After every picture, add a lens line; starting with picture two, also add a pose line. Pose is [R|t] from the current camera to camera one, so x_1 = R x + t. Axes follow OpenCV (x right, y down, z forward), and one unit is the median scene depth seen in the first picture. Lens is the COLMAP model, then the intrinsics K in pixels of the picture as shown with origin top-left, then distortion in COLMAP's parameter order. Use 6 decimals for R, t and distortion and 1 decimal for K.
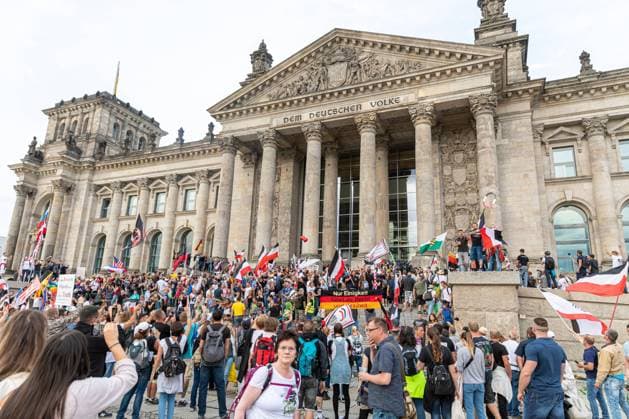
lens RADIAL K [[405.1, 0, 314.5], [0, 405.1, 209.5], [0, 0, 1]] dist [0.004037, 0.002277]
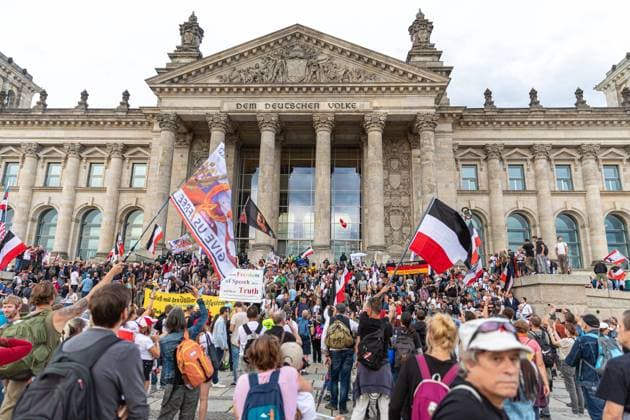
lens RADIAL K [[405.7, 0, 315.0], [0, 405.7, 210.0], [0, 0, 1]] dist [0.004037, 0.002277]
pose [[0.935902, 0.069142, 0.345409, -0.208786], [-0.080441, 0.996588, 0.018468, -0.003247], [-0.342954, -0.045069, 0.938270, 0.006171]]
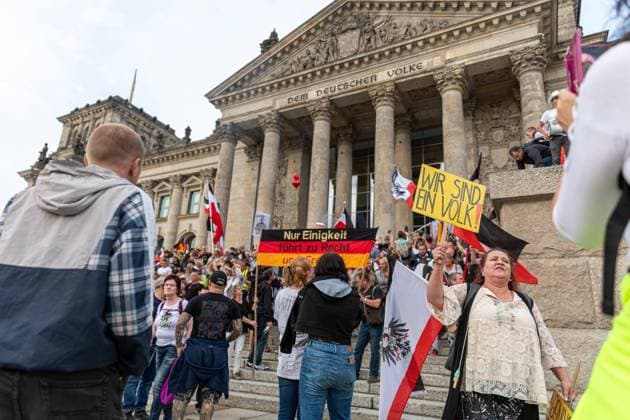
lens RADIAL K [[405.7, 0, 315.0], [0, 405.7, 210.0], [0, 0, 1]] dist [0.004037, 0.002277]
pose [[0.996721, -0.007982, -0.080524, 0.047429], [0.003536, 0.998468, -0.055212, 0.057860], [0.080842, 0.054746, 0.995222, 0.147335]]
